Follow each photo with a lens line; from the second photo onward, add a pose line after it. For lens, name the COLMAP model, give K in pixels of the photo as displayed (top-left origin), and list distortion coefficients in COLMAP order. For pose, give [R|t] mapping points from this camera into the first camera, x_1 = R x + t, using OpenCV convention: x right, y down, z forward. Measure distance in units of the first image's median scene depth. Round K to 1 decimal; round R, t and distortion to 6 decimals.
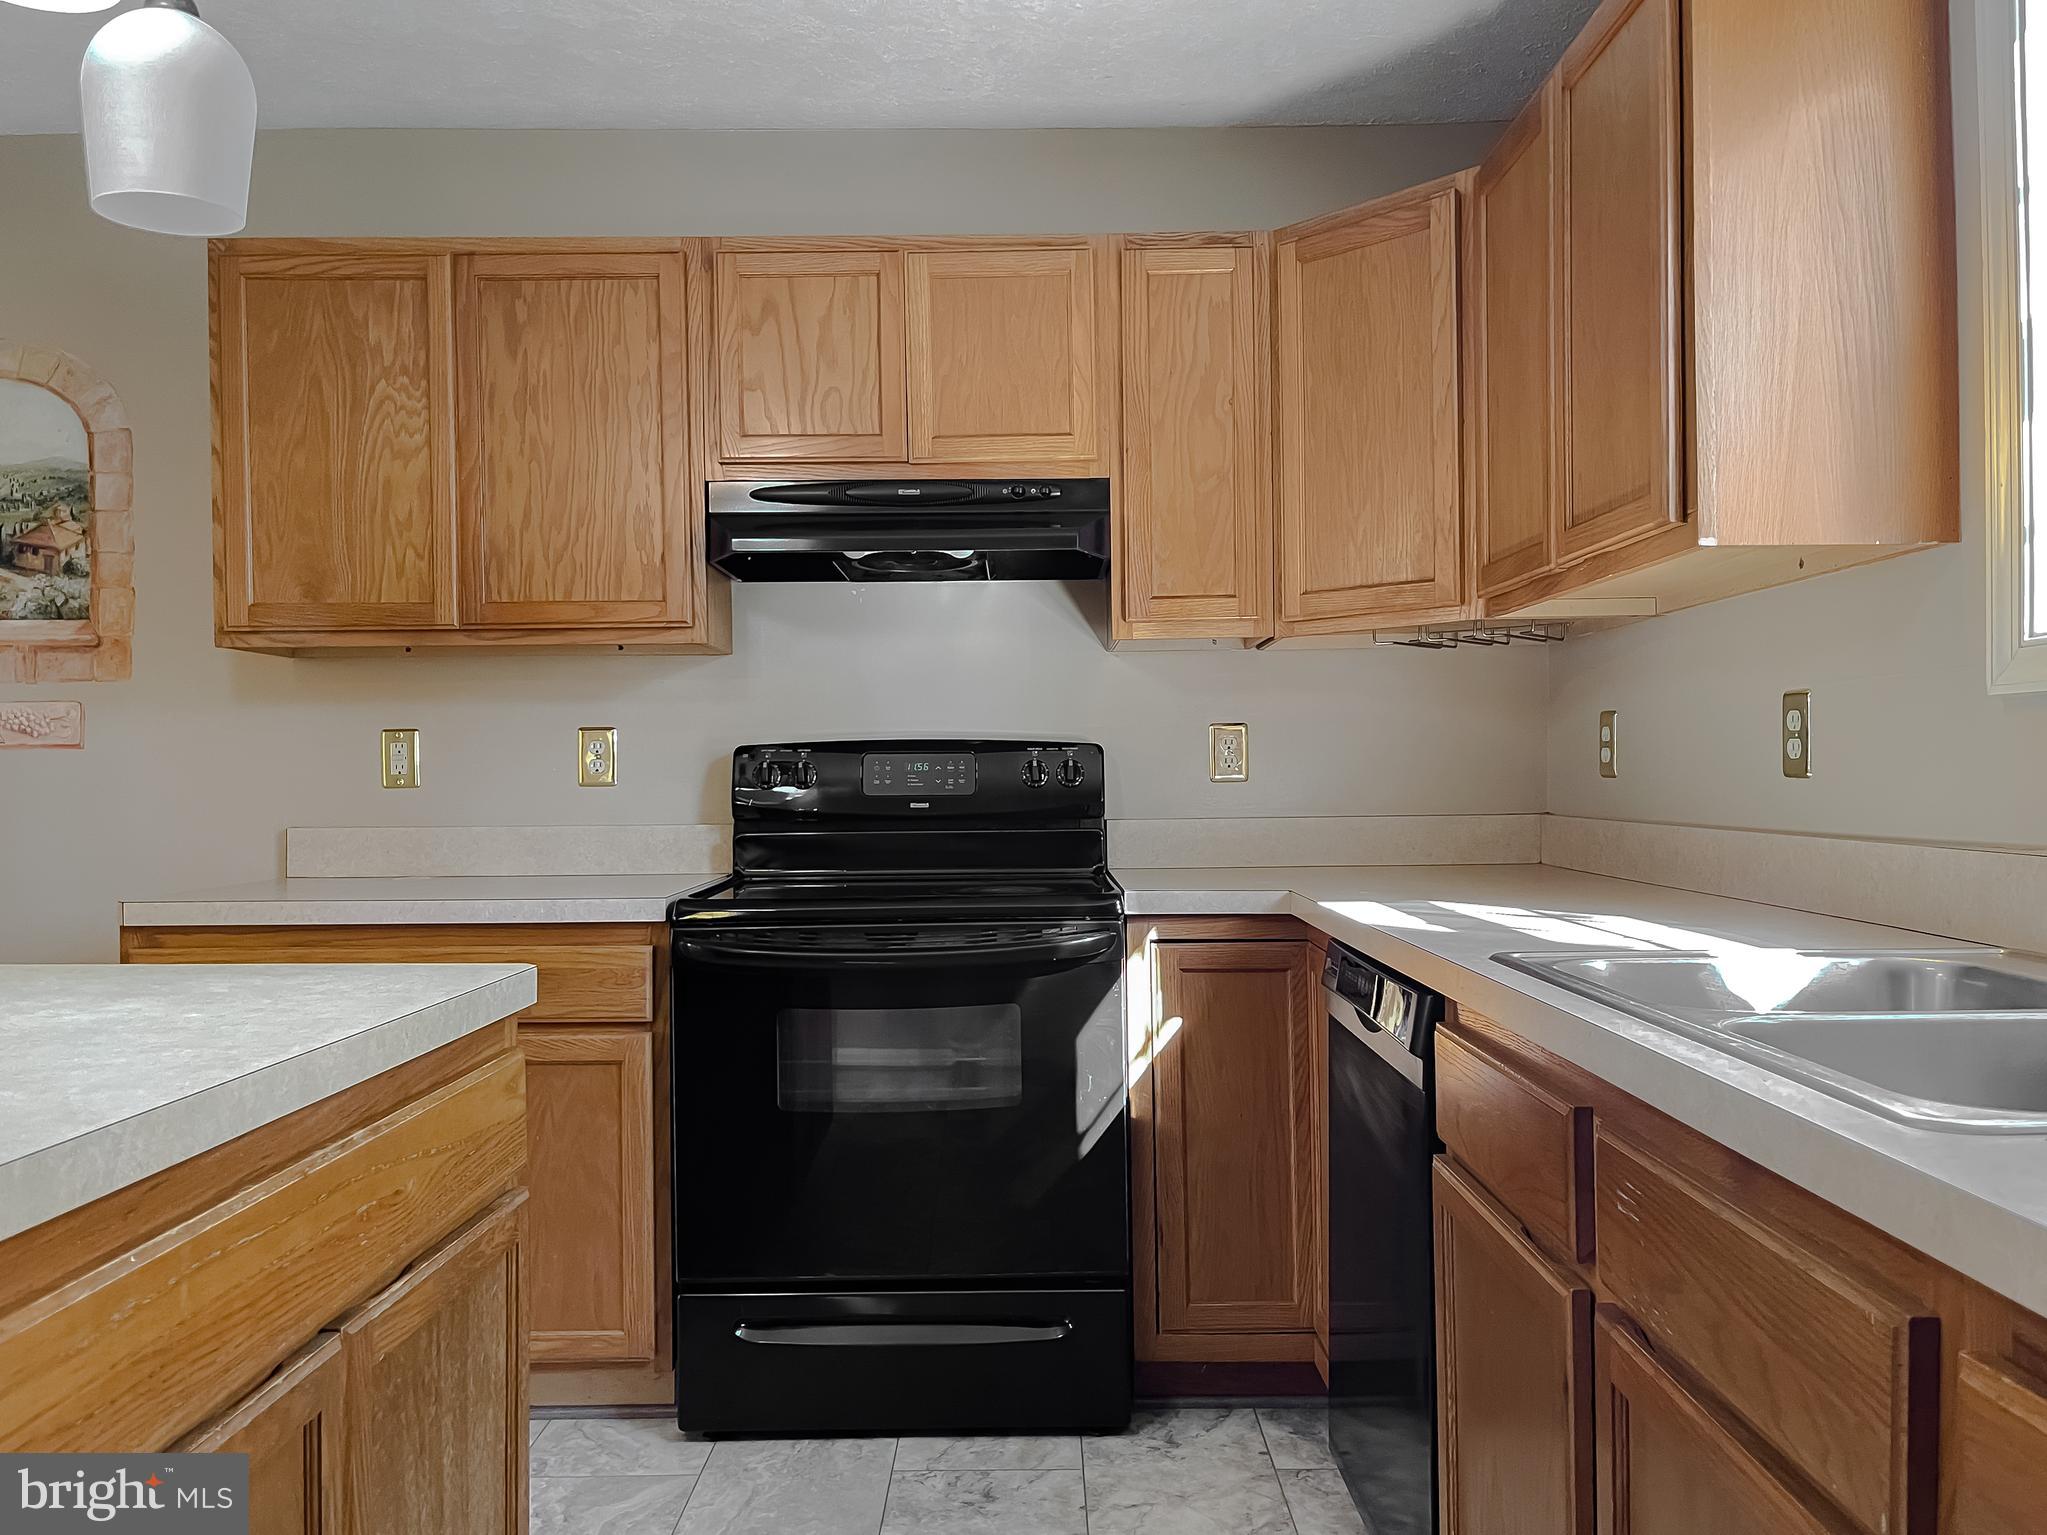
lens RADIAL K [[1621.8, 0, 1022.3], [0, 1621.8, 769.2], [0, 0, 1]] dist [0.038380, -0.015120]
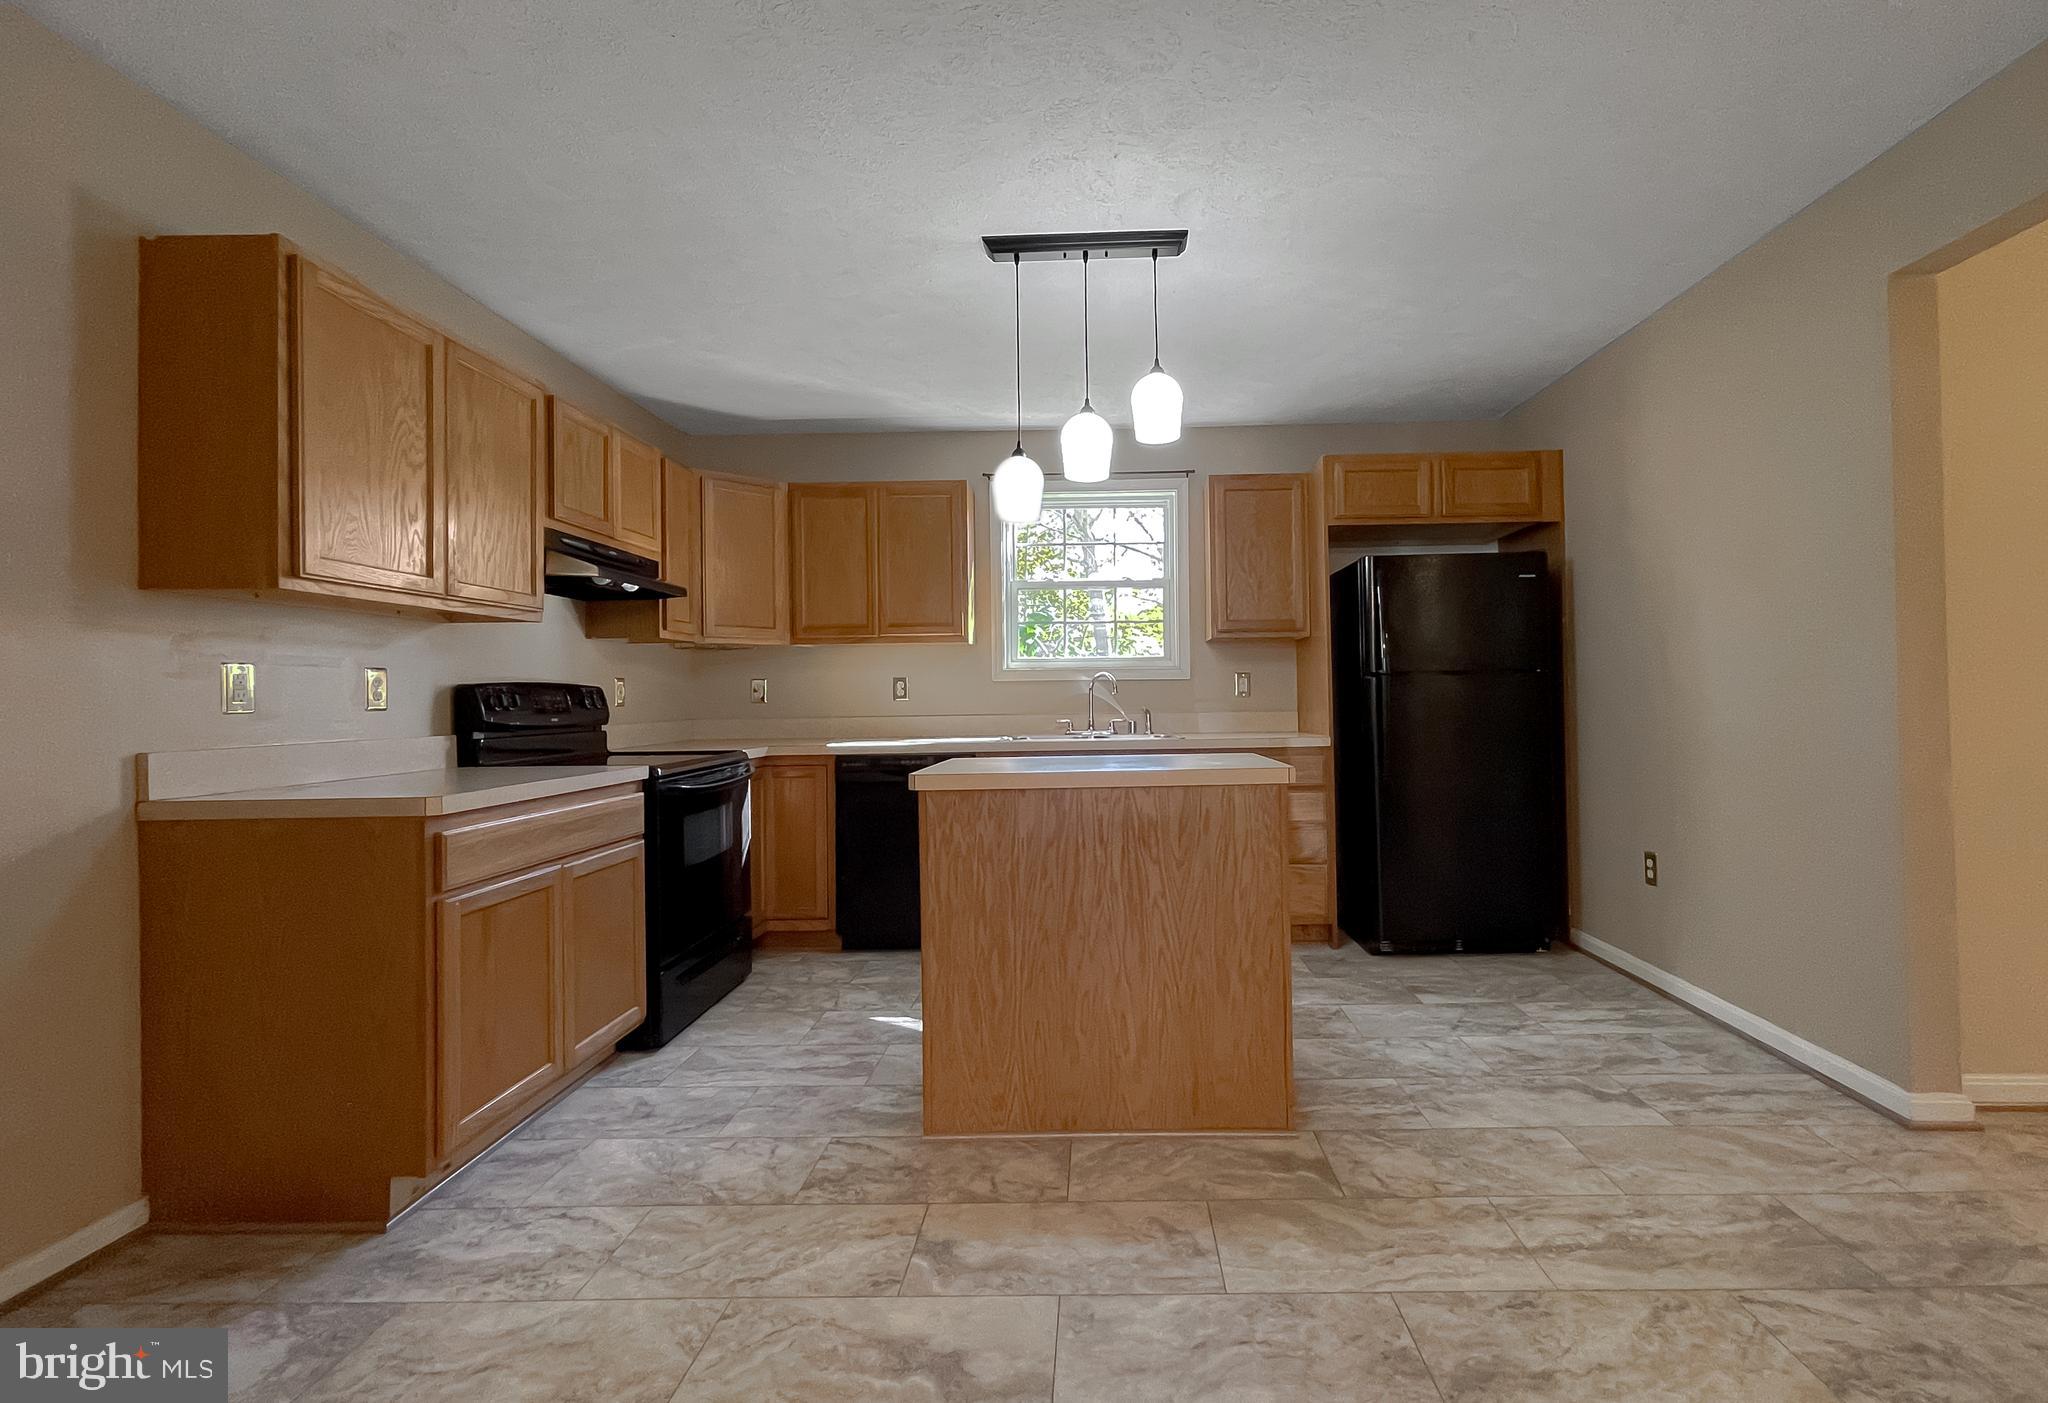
lens RADIAL K [[896.0, 0, 1089.9], [0, 896.0, 677.0], [0, 0, 1]] dist [-0.002493, 0.001936]
pose [[0.006879, 0.030630, 0.999507, -1.115830], [0.012831, 0.999446, -0.030717, 0.013601], [-0.999894, 0.013036, 0.006483, 0.433313]]
